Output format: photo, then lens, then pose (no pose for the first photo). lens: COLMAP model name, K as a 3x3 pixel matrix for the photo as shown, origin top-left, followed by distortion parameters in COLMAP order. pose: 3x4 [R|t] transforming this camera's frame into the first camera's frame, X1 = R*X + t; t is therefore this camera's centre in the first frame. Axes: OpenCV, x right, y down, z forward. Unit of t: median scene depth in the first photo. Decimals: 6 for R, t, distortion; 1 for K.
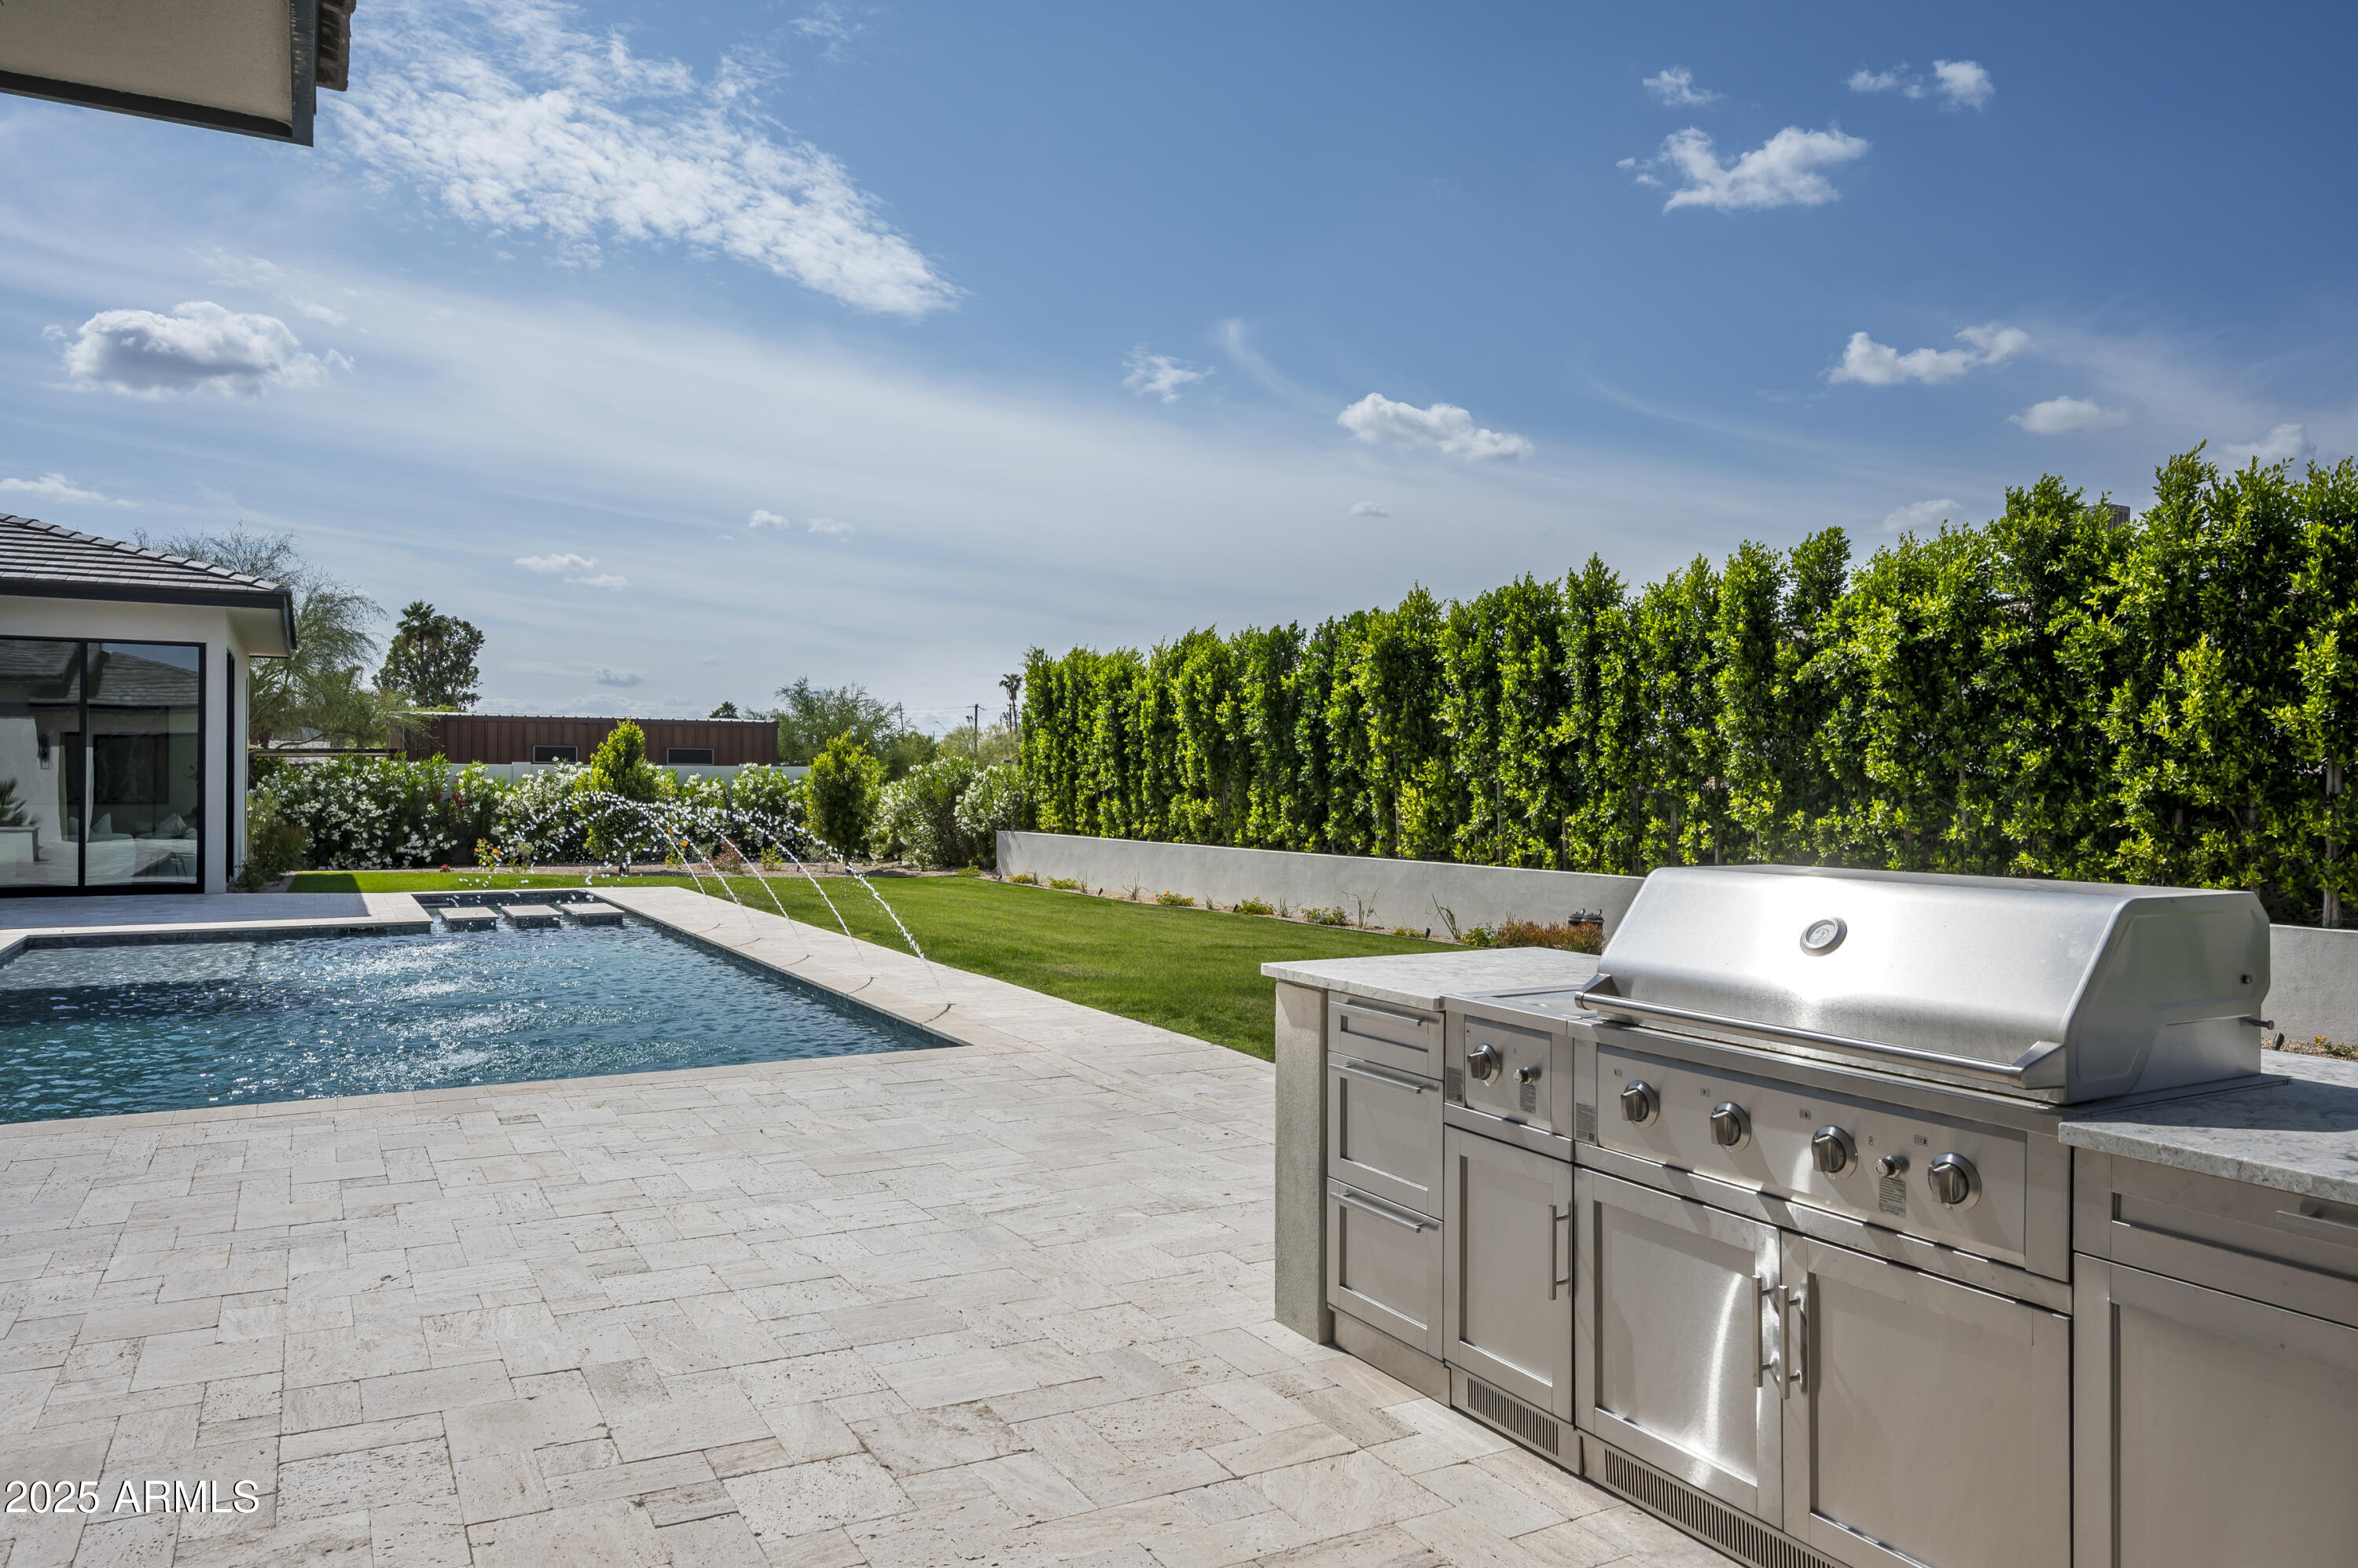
lens RADIAL K [[1595.8, 0, 1179.0], [0, 1595.8, 784.0], [0, 0, 1]] dist [0.000090, -0.000009]
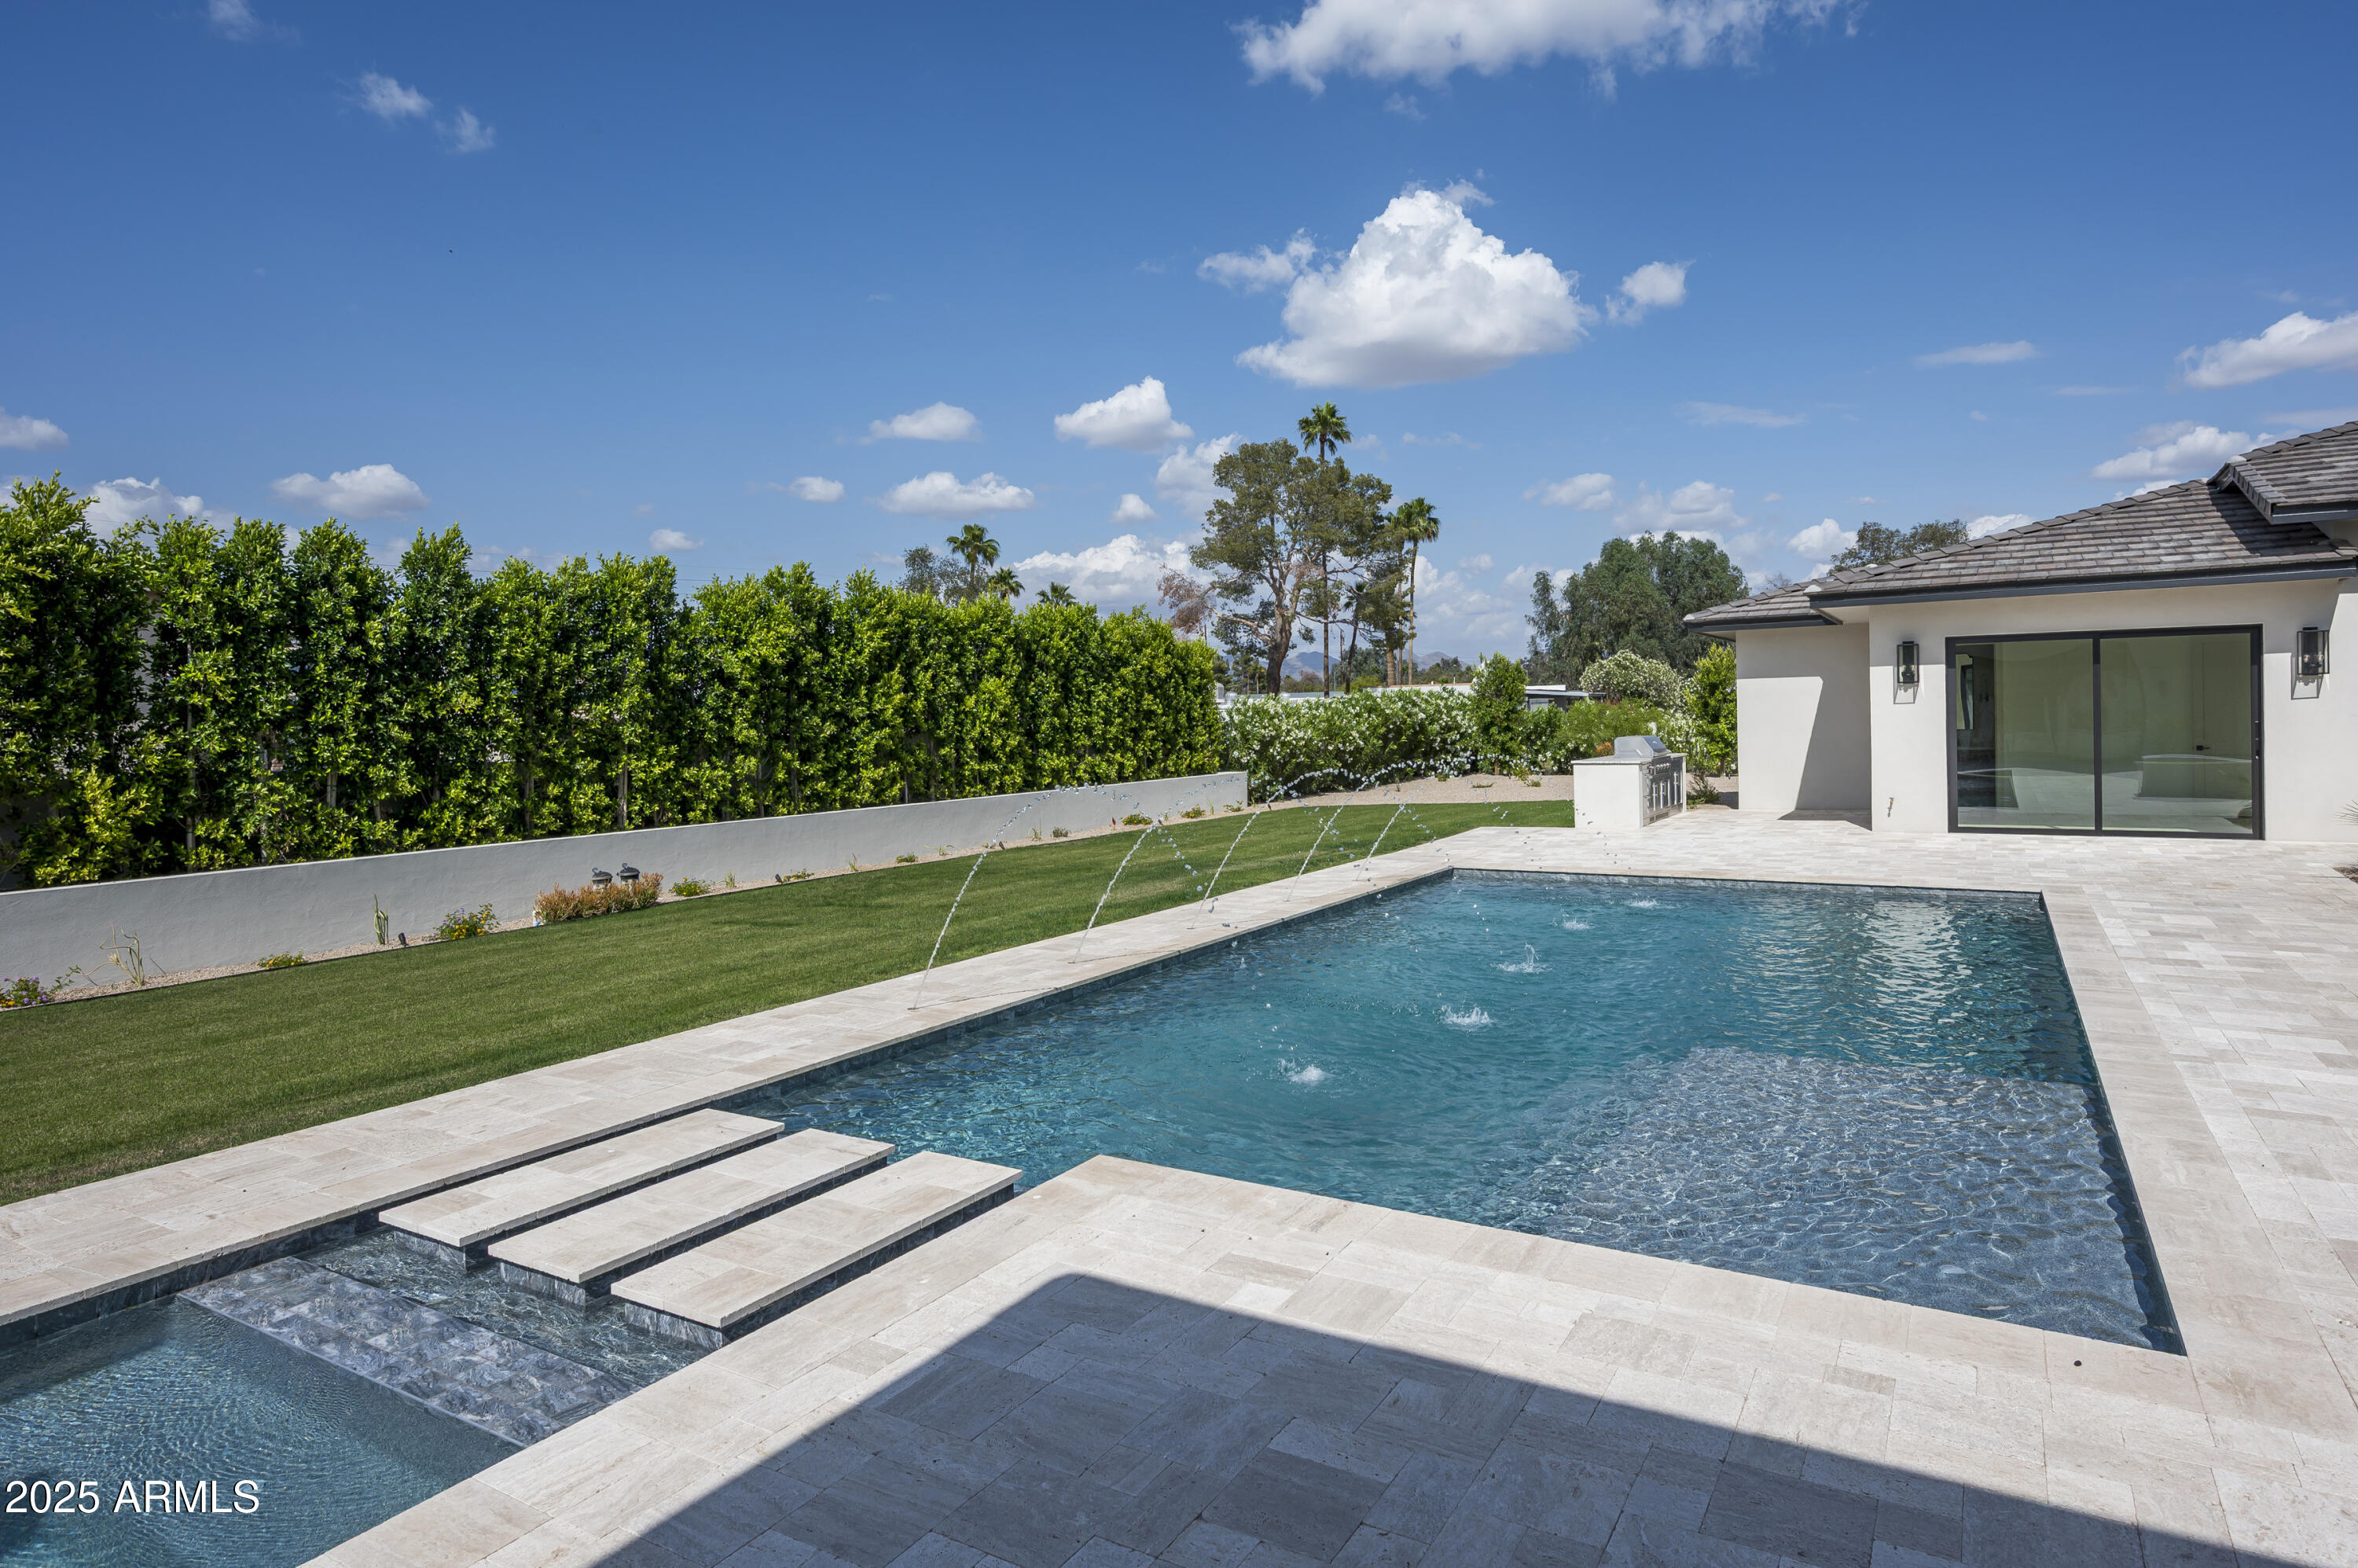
lens RADIAL K [[1313.5, 0, 1187.7], [0, 1313.5, 752.6], [0, 0, 1]] dist [0.001595, -0.000049]
pose [[-0.512666, -0.013355, 0.858484, -0.604906], [0.022262, 0.999336, 0.028840, -0.013891], [-0.858299, 0.033897, -0.512029, 0.929217]]
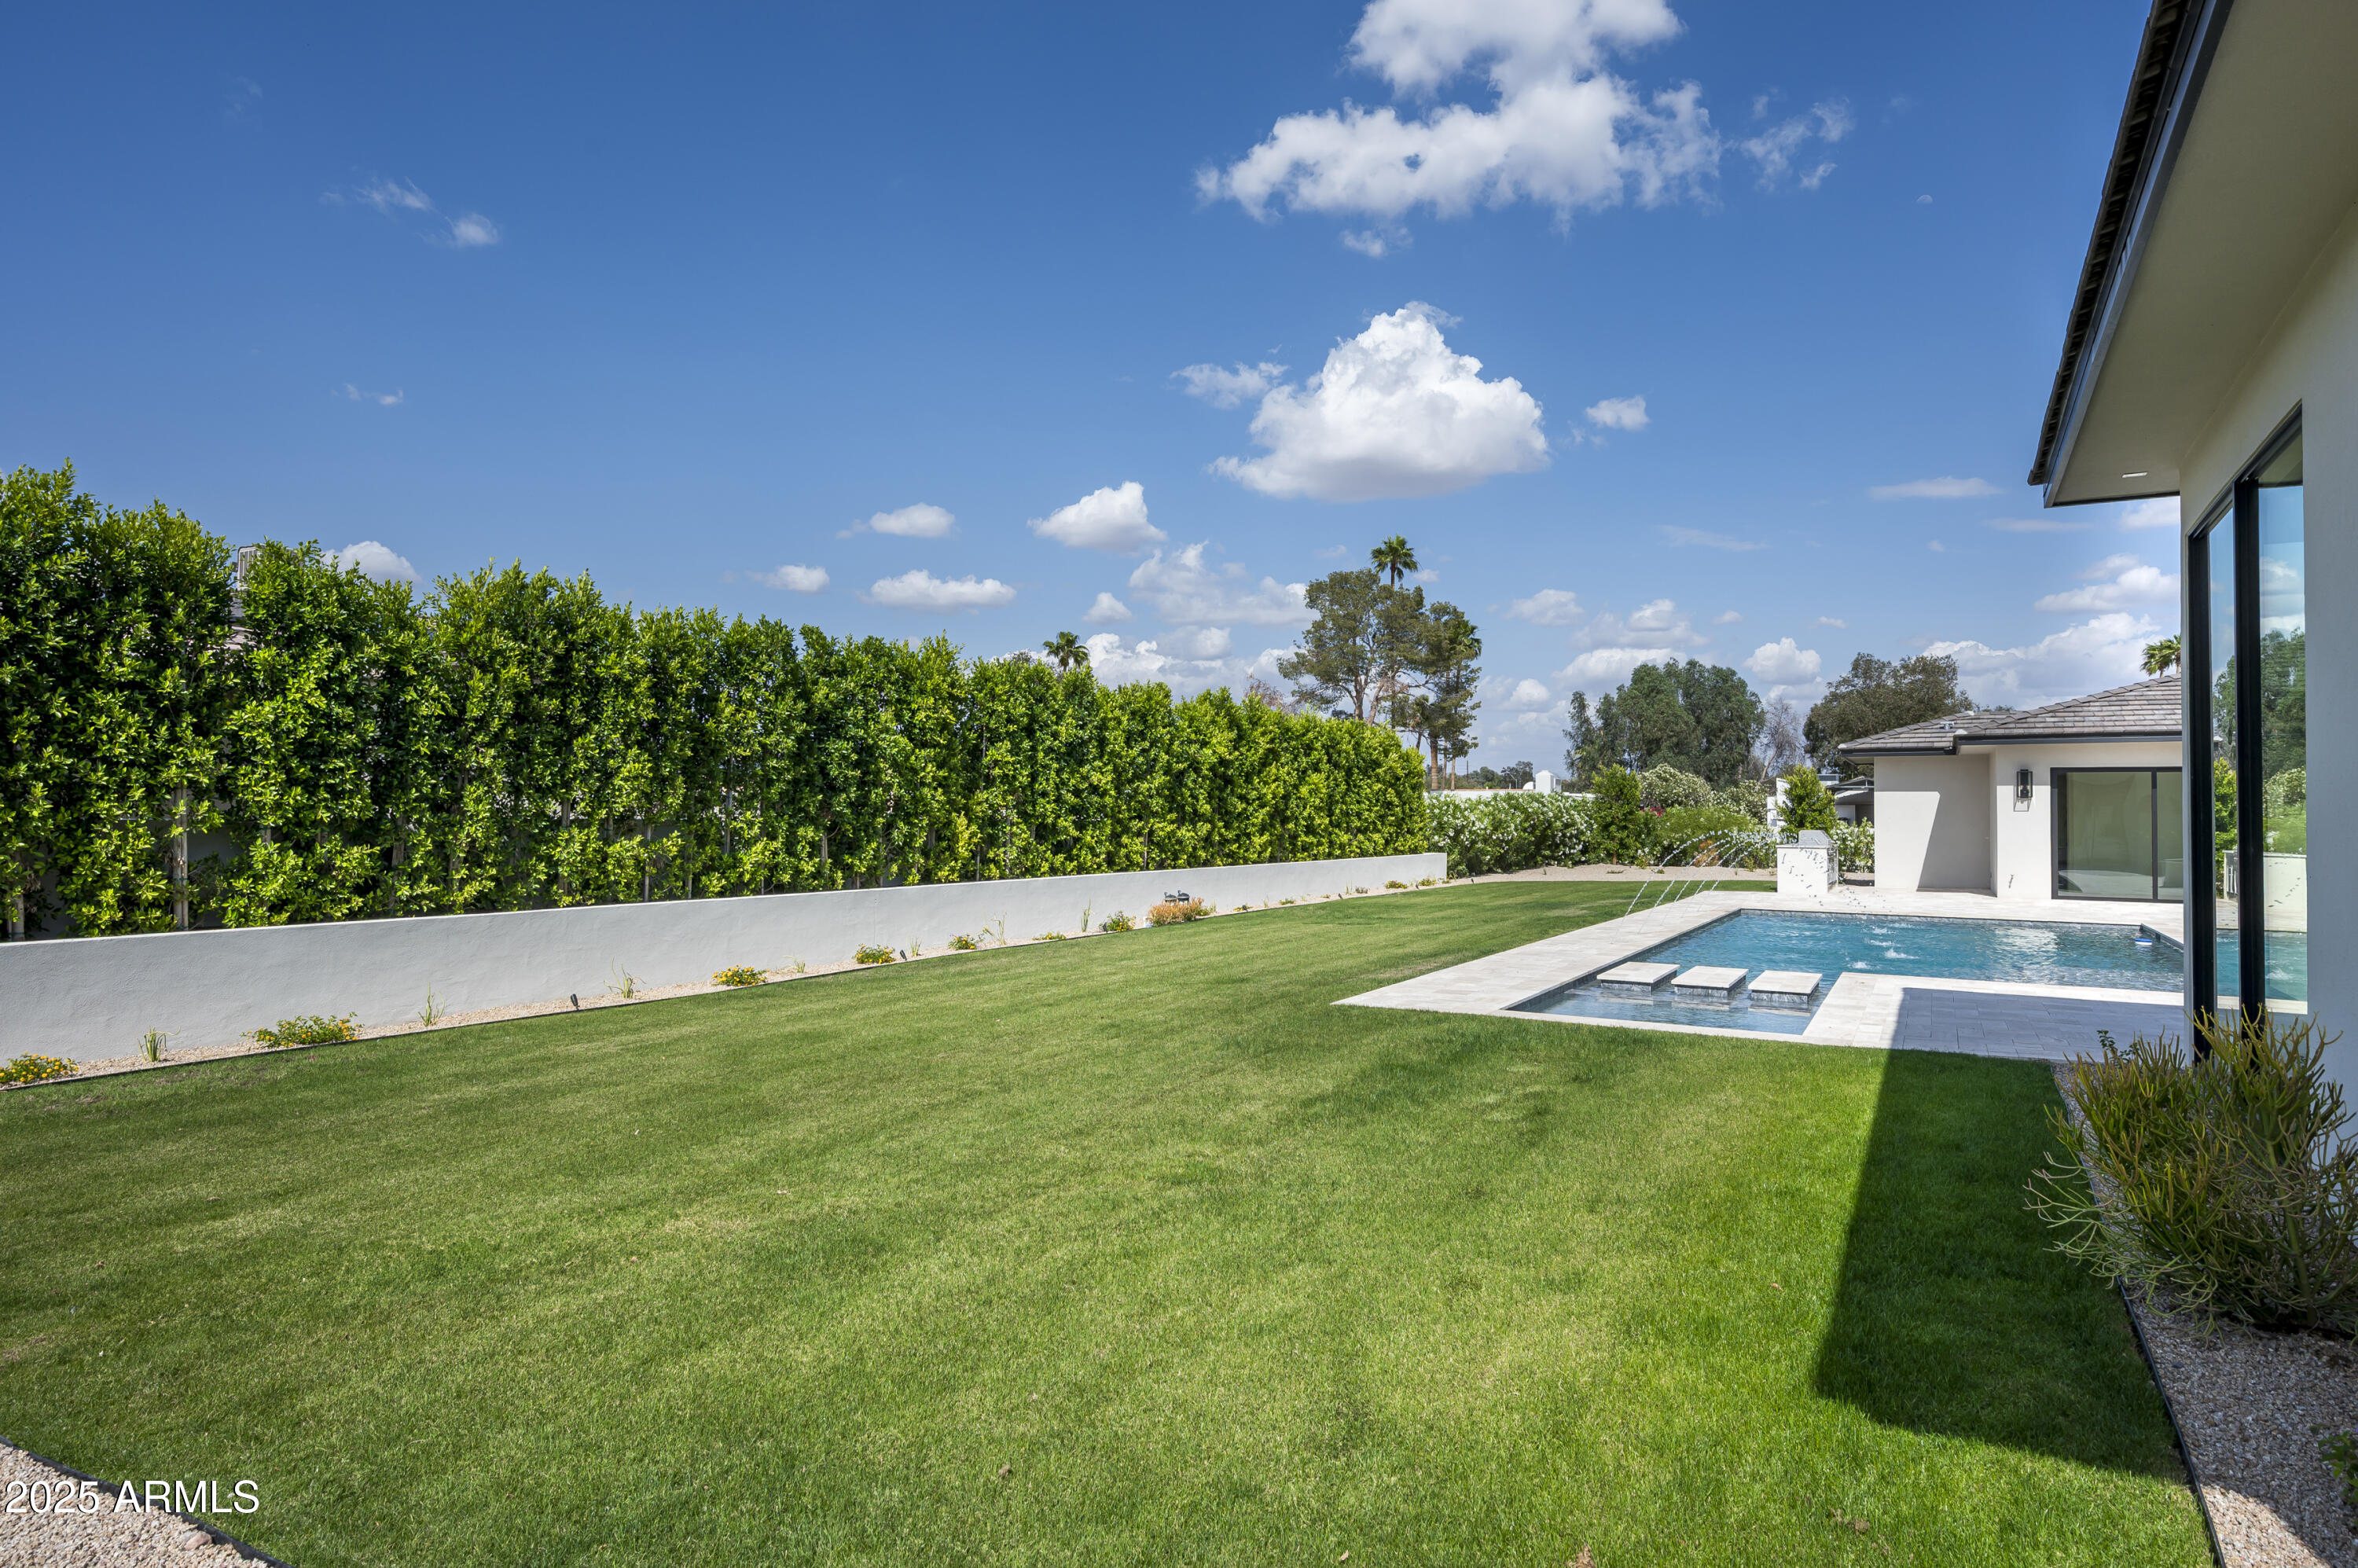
lens RADIAL K [[1298.2, 0, 1179.0], [0, 1298.2, 784.0], [0, 0, 1]] dist [-0.001090, 0.000066]
pose [[-0.525011, 0.013305, 0.850991, -0.740735], [-0.009551, 0.999723, -0.021523, -0.002943], [-0.851042, -0.019427, -0.524738, 1.411547]]
